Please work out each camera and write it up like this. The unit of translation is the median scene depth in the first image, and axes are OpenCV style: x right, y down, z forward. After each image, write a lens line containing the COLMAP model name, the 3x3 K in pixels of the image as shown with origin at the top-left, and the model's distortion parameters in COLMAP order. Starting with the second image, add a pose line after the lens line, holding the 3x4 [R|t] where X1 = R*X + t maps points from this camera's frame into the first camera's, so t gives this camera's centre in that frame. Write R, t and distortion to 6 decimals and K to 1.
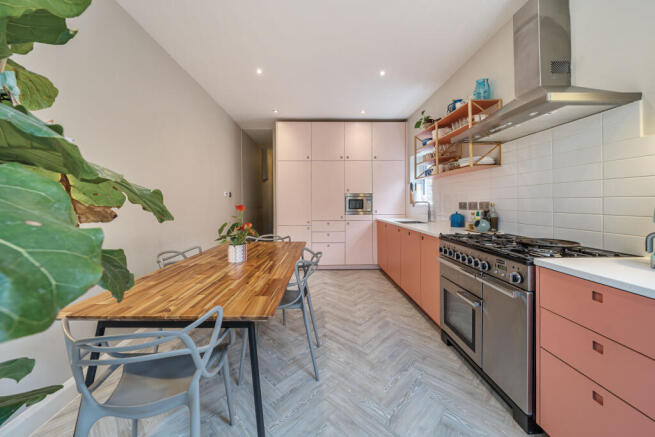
lens RADIAL K [[246.0, 0, 326.2], [0, 246.0, 202.8], [0, 0, 1]] dist [0.000047, -0.000006]
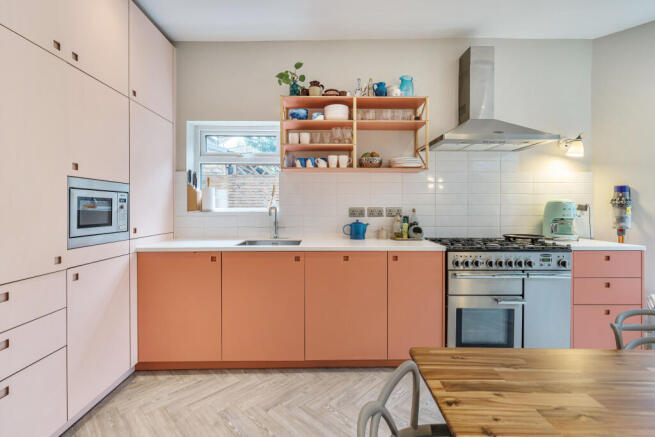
lens RADIAL K [[291.7, 0, 326.1], [0, 291.7, 208.7], [0, 0, 1]] dist [0.003104, 0.000237]
pose [[0.023298, 0.000269, 0.999729, -0.401427], [-0.001233, 0.999999, -0.000241, -0.000362], [-0.999728, -0.001227, 0.023298, 1.059489]]
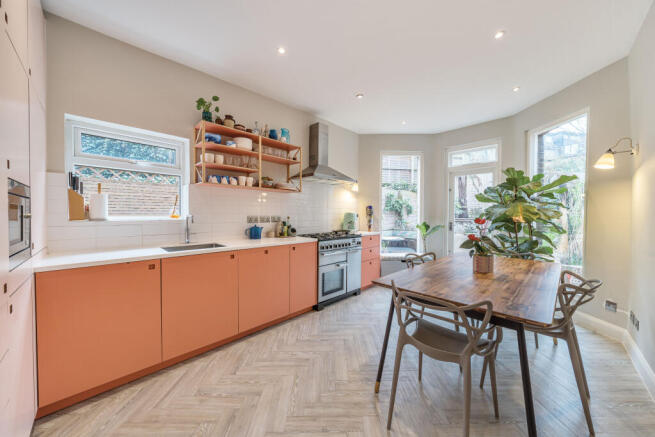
lens RADIAL K [[227.7, 0, 327.5], [0, 227.7, 218.5], [0, 0, 1]] dist [0.000104, -0.000038]
pose [[-0.681772, -0.008278, 0.731518, -0.410006], [0.000201, 0.999934, 0.011503, -0.004394], [-0.731565, 0.007989, -0.681725, 1.423173]]
